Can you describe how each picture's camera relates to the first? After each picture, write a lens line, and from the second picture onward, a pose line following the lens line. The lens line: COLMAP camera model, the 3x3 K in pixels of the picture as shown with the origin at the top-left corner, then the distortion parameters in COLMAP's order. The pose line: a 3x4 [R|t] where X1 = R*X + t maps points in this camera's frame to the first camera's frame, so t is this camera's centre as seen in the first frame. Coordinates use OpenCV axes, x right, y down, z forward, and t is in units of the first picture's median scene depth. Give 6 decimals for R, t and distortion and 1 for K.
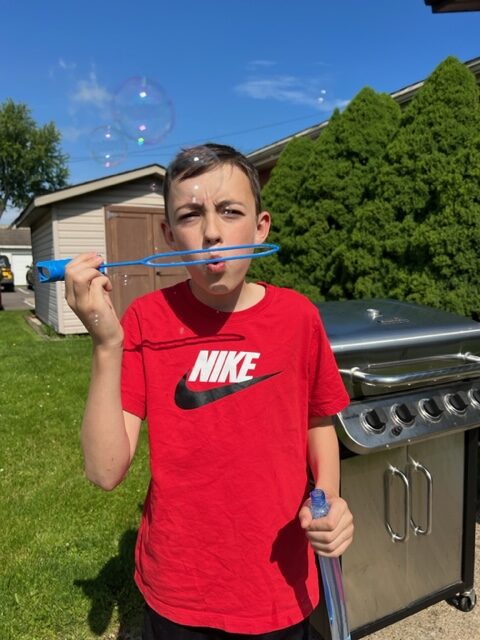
lens RADIAL K [[491.1, 0, 240.0], [0, 491.1, 320.0], [0, 0, 1]] dist [-0.003425, -0.006397]
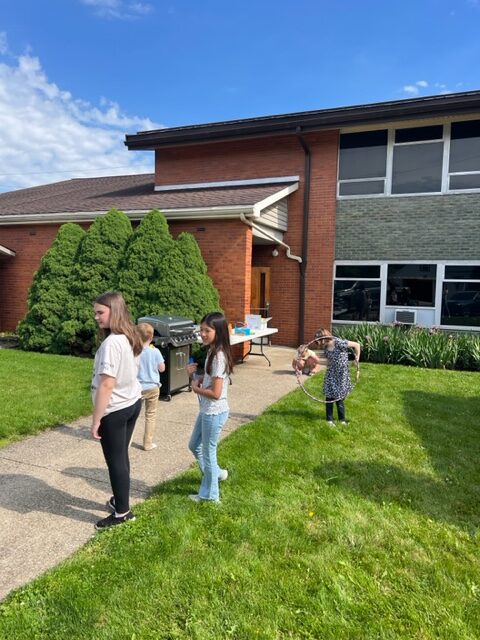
lens RADIAL K [[491.1, 0, 240.0], [0, 491.1, 320.0], [0, 0, 1]] dist [-0.003425, -0.006397]
pose [[0.764444, -0.018499, 0.644425, -0.795674], [0.036066, 0.999250, -0.014097, 0.033295], [-0.643681, 0.034018, 0.764538, -1.038315]]
